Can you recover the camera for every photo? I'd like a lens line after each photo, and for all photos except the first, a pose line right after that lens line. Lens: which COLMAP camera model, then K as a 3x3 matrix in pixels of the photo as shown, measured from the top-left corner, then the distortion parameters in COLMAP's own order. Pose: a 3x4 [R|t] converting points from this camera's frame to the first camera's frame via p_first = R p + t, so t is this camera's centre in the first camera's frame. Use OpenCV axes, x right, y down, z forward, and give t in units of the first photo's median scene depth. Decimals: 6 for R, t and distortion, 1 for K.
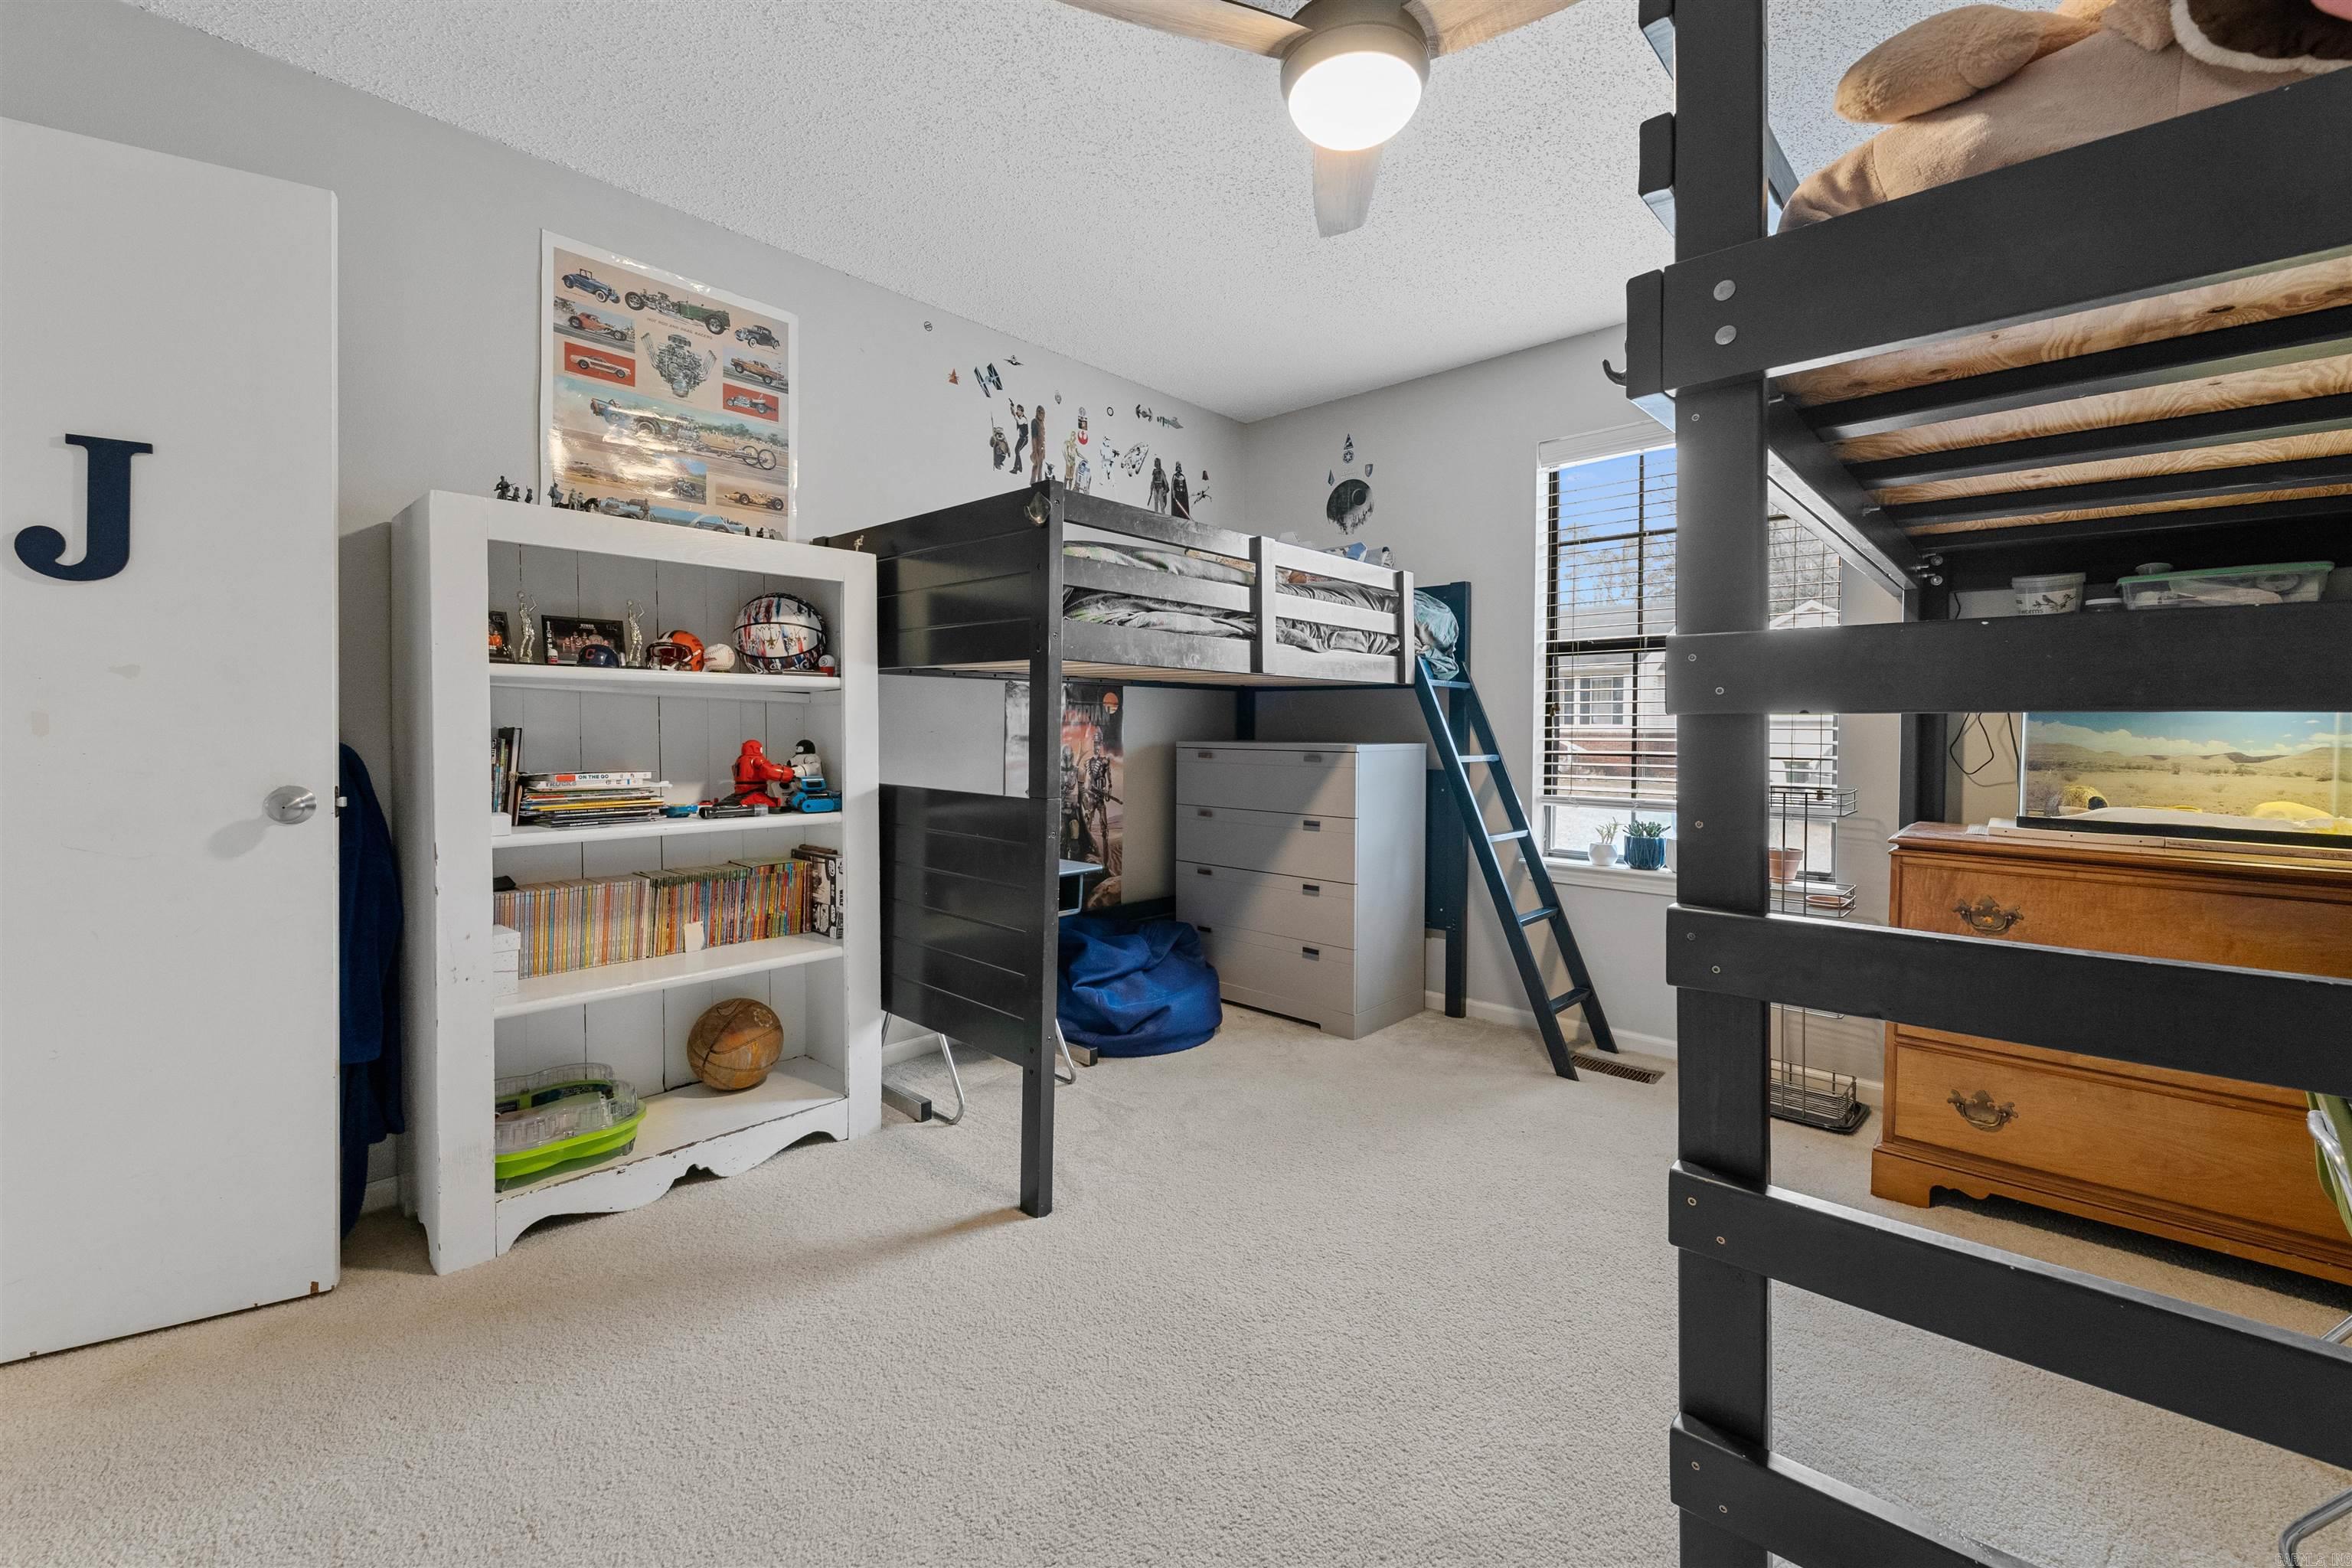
lens RADIAL K [[960.9, 0, 1164.3], [0, 960.9, 748.8], [0, 0, 1]] dist [0.013752, -0.006863]
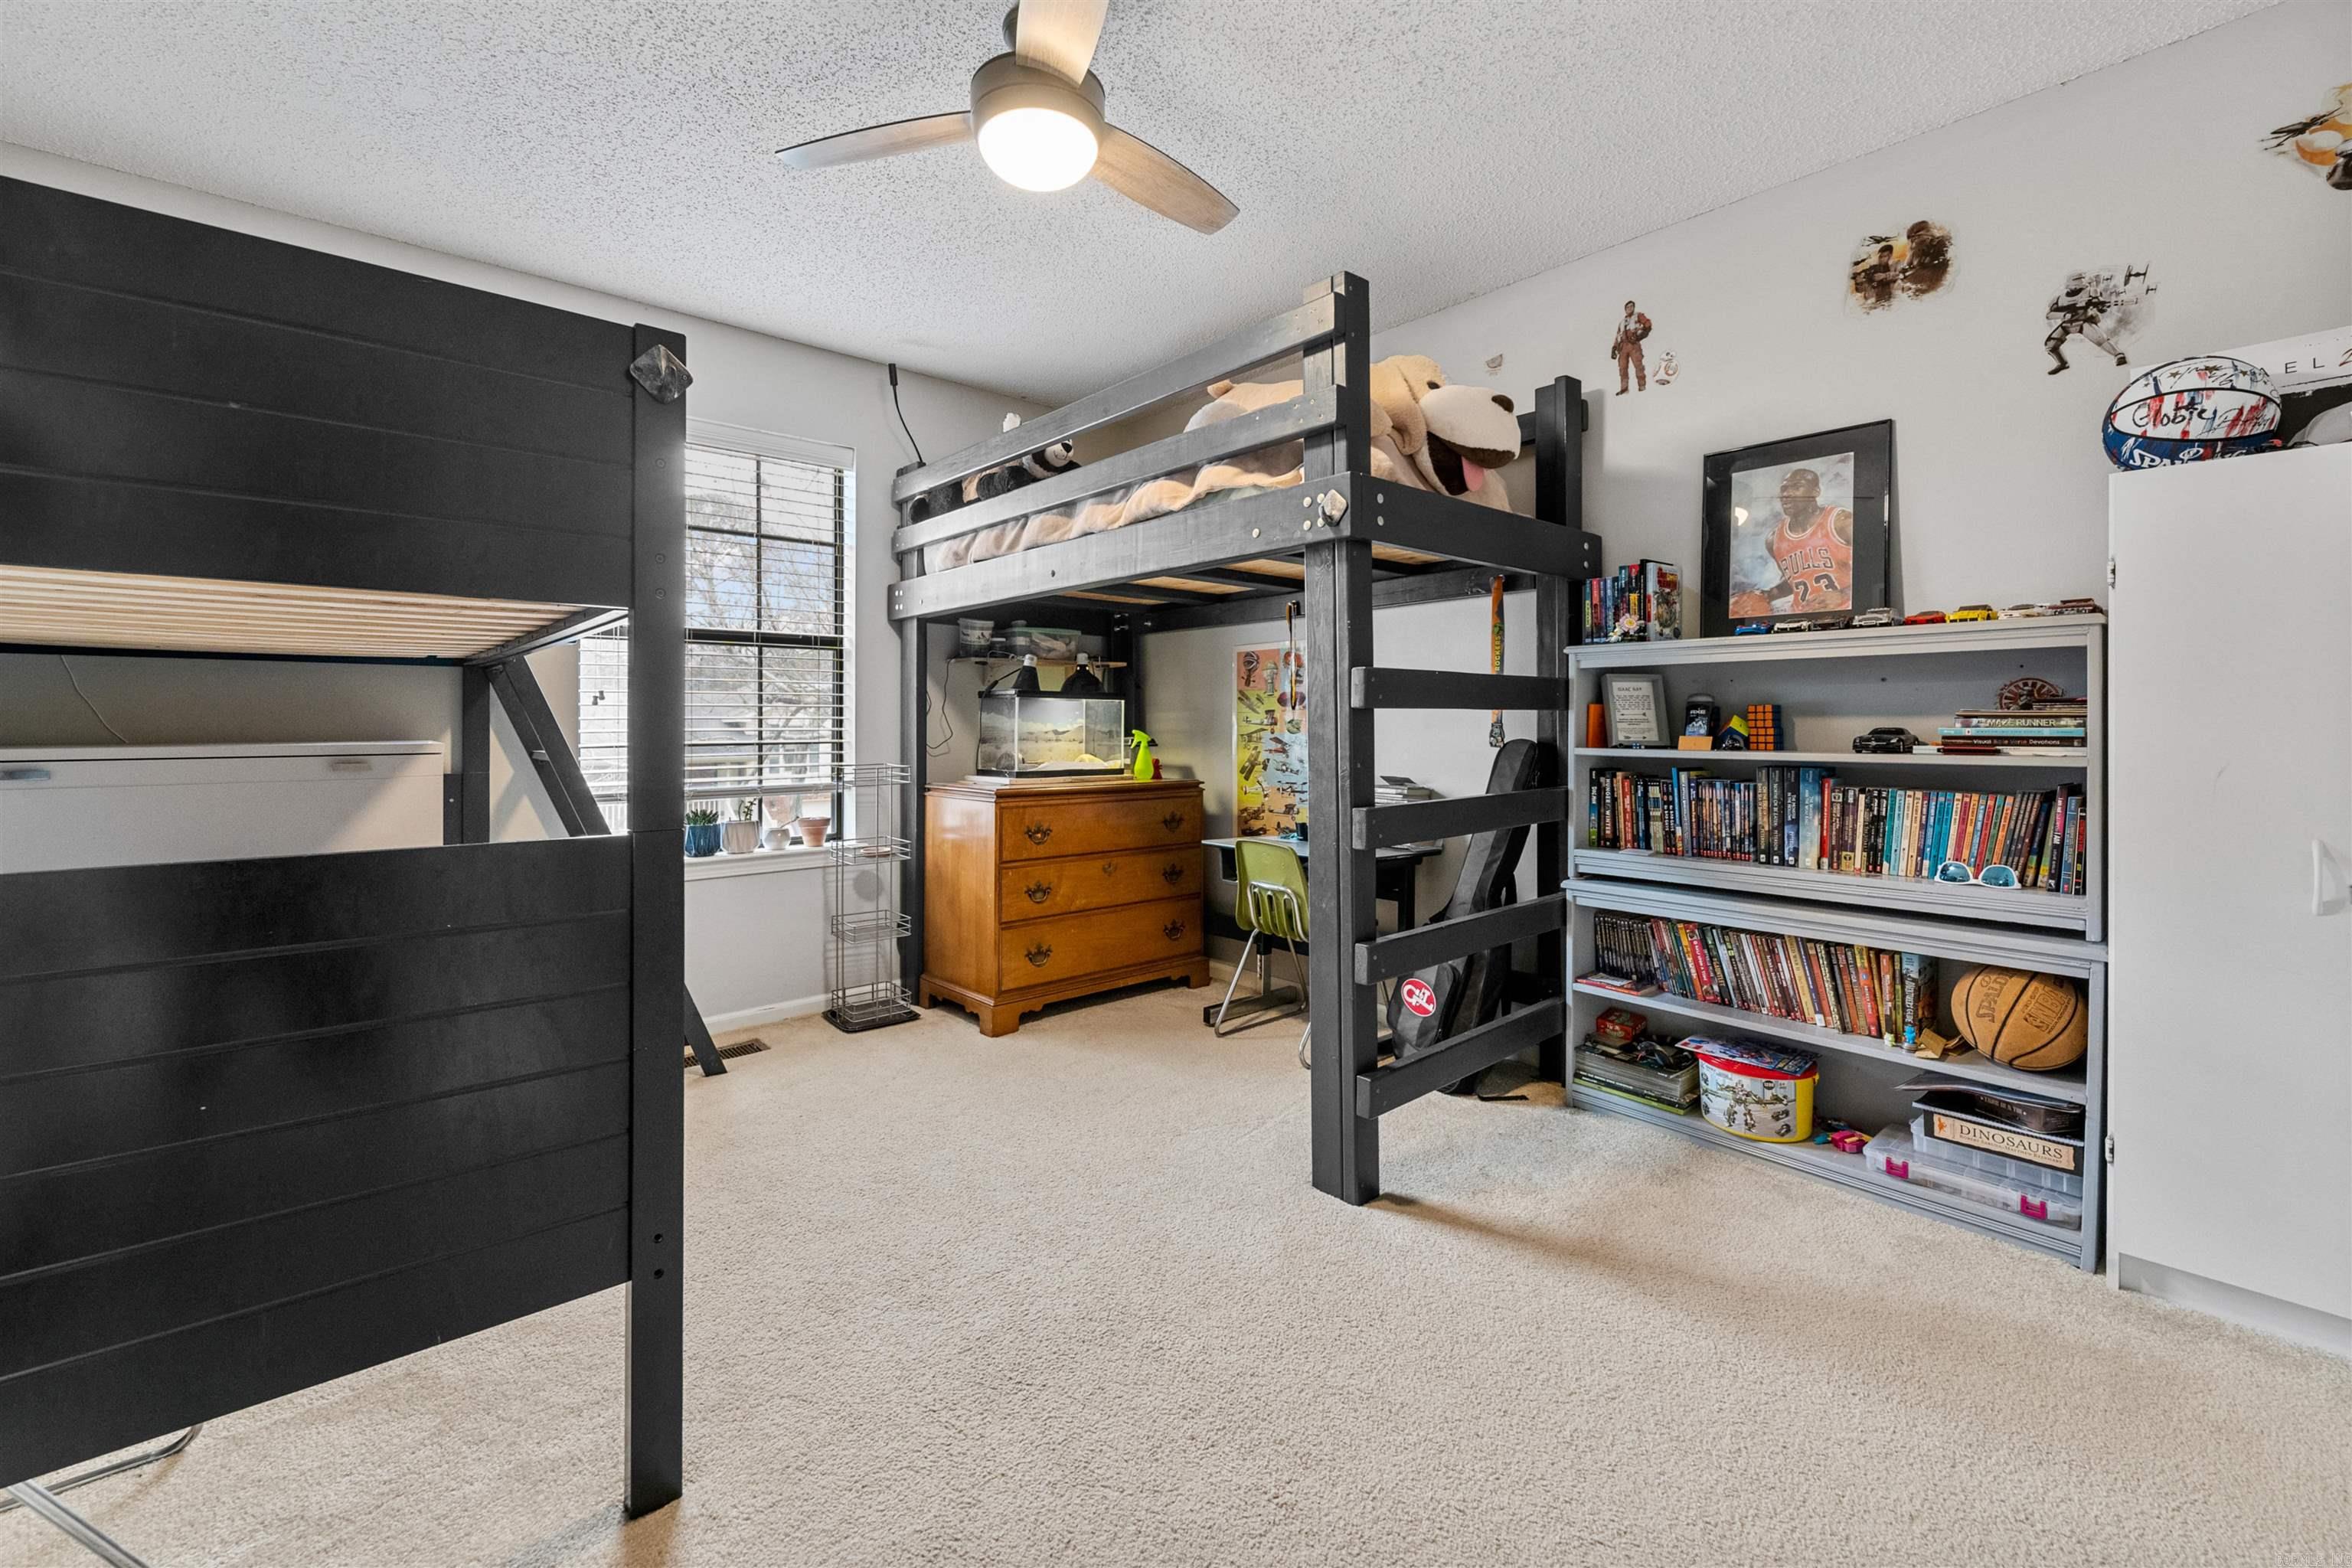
lens RADIAL K [[972.0, 0, 1175.6], [0, 972.0, 728.1], [0, 0, 1]] dist [0.003650, 0.000094]
pose [[0.098299, -0.013125, 0.995070, -0.674771], [0.026247, 0.999599, 0.010592, -0.012366], [-0.994811, 0.025077, 0.098604, 0.559547]]
